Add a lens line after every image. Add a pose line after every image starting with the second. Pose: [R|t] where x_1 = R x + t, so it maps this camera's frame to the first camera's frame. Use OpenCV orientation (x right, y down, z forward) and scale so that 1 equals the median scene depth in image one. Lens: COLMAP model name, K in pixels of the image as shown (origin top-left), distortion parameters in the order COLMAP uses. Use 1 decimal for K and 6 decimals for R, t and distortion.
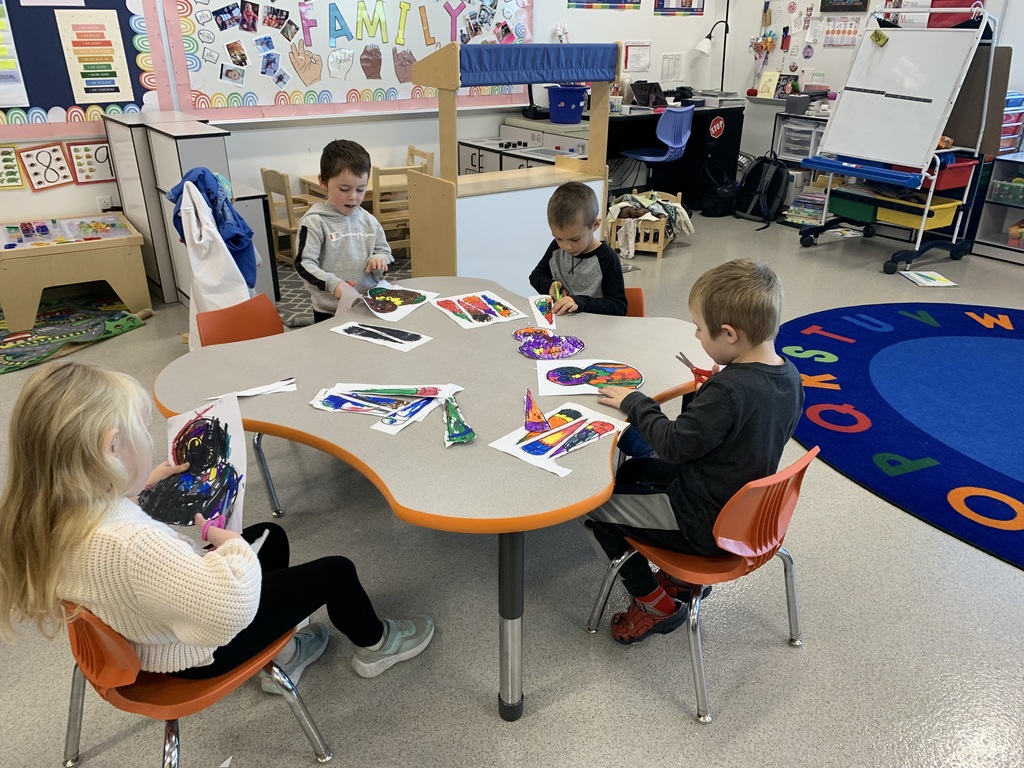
lens RADIAL K [[778.5, 0, 512.0], [0, 778.5, 384.0], [0, 0, 1]] dist [-0.049194, 0.073820]
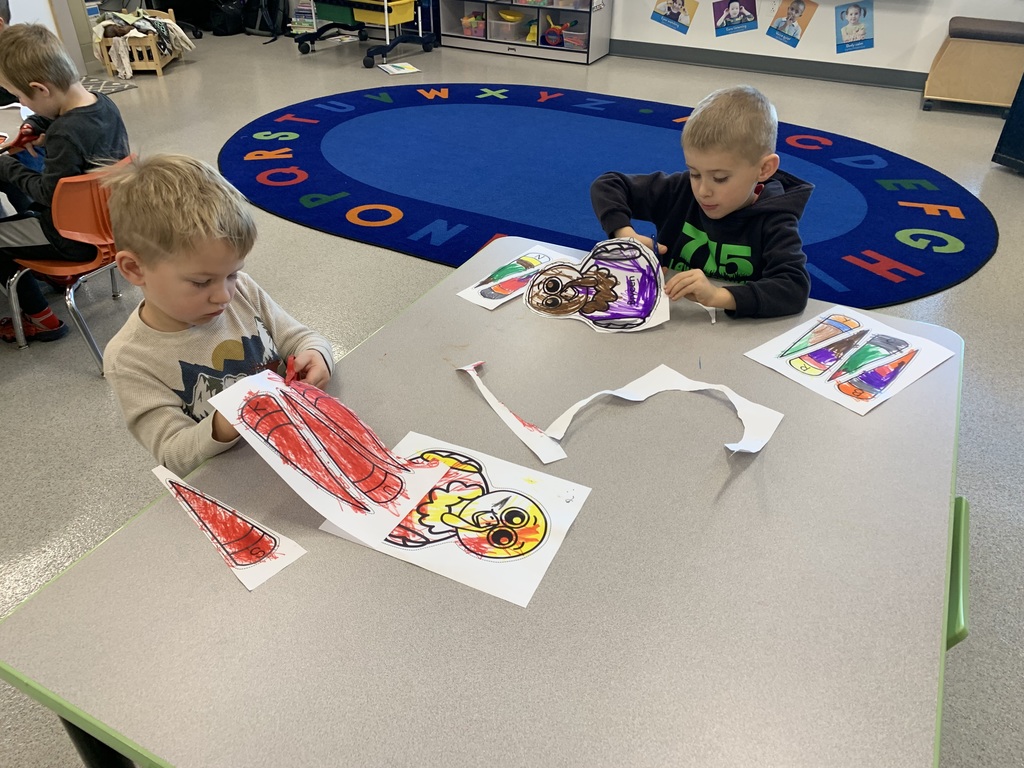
lens RADIAL K [[778.5, 0, 512.0], [0, 778.5, 384.0], [0, 0, 1]] dist [-0.049194, 0.073820]
pose [[0.903281, -0.237576, 0.357269, 0.150231], [0.173645, 0.963883, 0.201934, 0.111045], [-0.392340, -0.120366, 0.911911, -0.184072]]
